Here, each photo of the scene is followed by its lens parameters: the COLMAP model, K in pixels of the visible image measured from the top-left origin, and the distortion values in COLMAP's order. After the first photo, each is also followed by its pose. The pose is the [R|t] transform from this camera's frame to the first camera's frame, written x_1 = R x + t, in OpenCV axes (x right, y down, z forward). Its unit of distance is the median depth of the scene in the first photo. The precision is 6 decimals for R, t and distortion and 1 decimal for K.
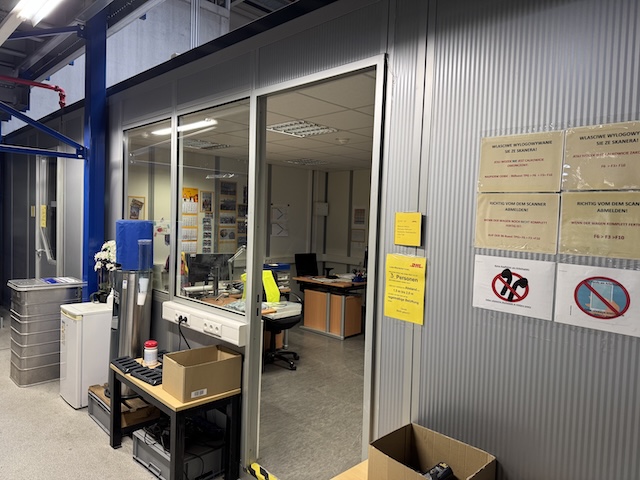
lens RADIAL K [[450.3, 0, 320.0], [0, 450.3, 240.0], [0, 0, 1]] dist [0.108151, -0.159710]
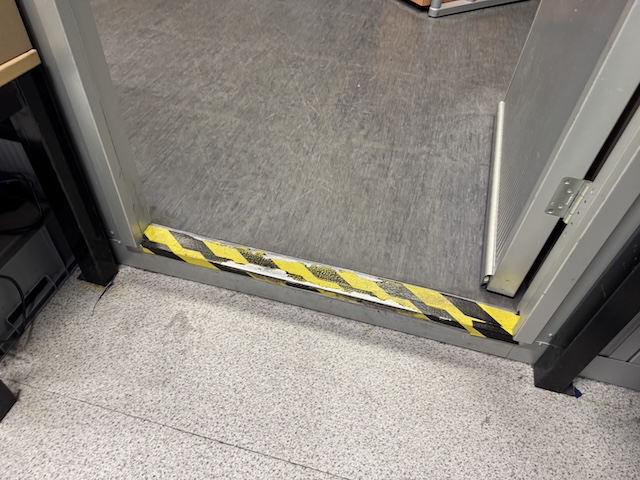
lens RADIAL K [[450.3, 0, 320.0], [0, 450.3, 240.0], [0, 0, 1]] dist [0.108151, -0.159710]
pose [[0.864955, -0.343926, 0.365469, -0.161234], [-0.002036, 0.725833, 0.687868, 0.213988], [-0.501845, -0.595719, 0.627112, 0.651981]]
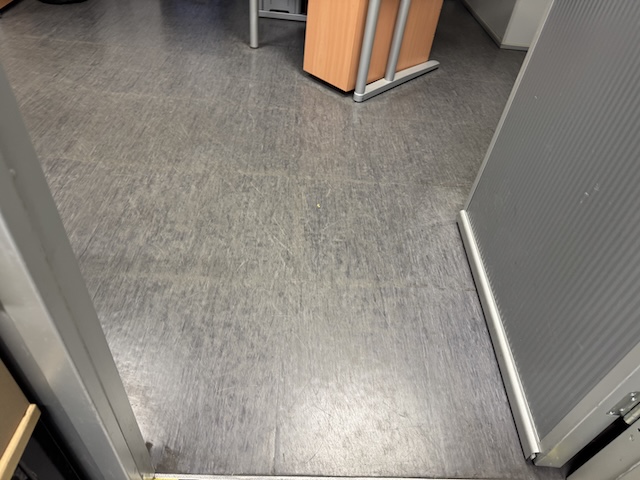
lens RADIAL K [[445.4, 0, 320.0], [0, 445.4, 240.0], [0, 0, 1]] dist [0.162452, -0.306135]
pose [[0.699365, -0.461496, 0.545811, -0.155403], [-0.034744, 0.740771, 0.670859, 0.128905], [-0.713920, -0.488139, 0.502035, 0.822455]]
